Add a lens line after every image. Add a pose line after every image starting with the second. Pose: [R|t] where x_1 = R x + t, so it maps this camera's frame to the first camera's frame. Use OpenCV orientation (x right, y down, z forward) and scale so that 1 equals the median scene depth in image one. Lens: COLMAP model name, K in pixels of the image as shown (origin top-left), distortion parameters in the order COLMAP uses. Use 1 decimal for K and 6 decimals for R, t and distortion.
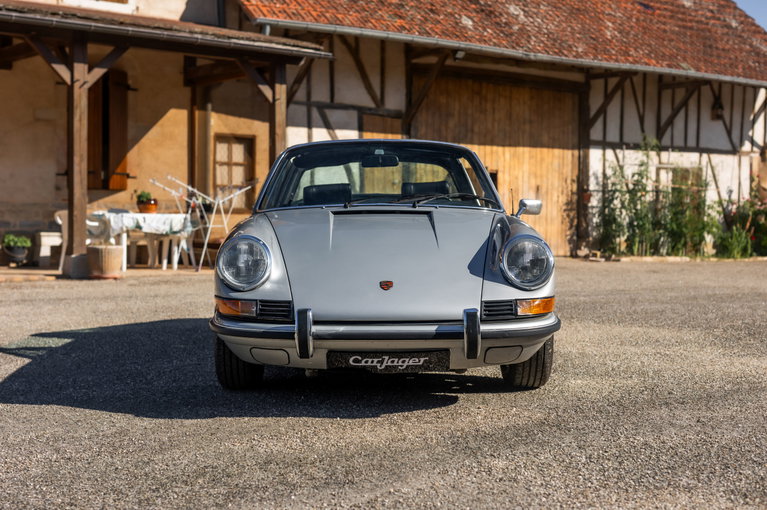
lens RADIAL K [[1105.8, 0, 383.5], [0, 1105.8, 255.0], [0, 0, 1]] dist [-0.001488, -0.011130]
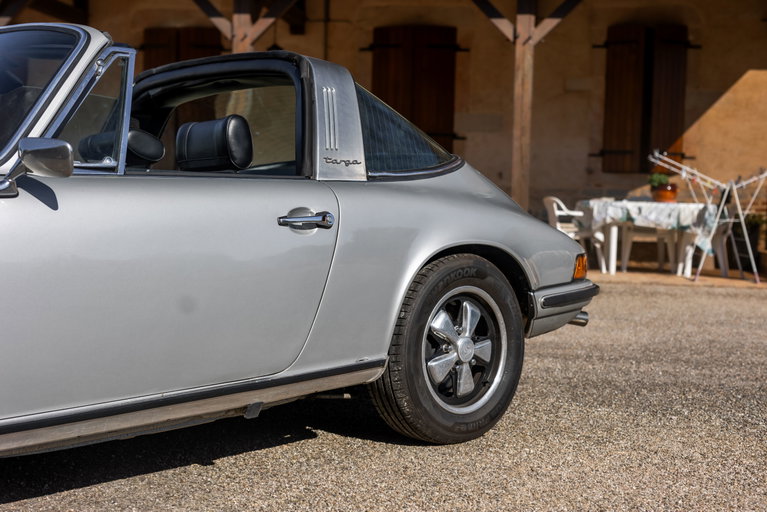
lens RADIAL K [[1083.1, 0, 379.0], [0, 1083.1, 241.7], [0, 0, 1]] dist [-0.004594, 0.055454]
pose [[0.690423, 0.037482, -0.722434, 0.206158], [-0.043660, 0.998995, 0.010105, -0.009400], [0.722087, 0.024565, 0.691366, 0.341731]]
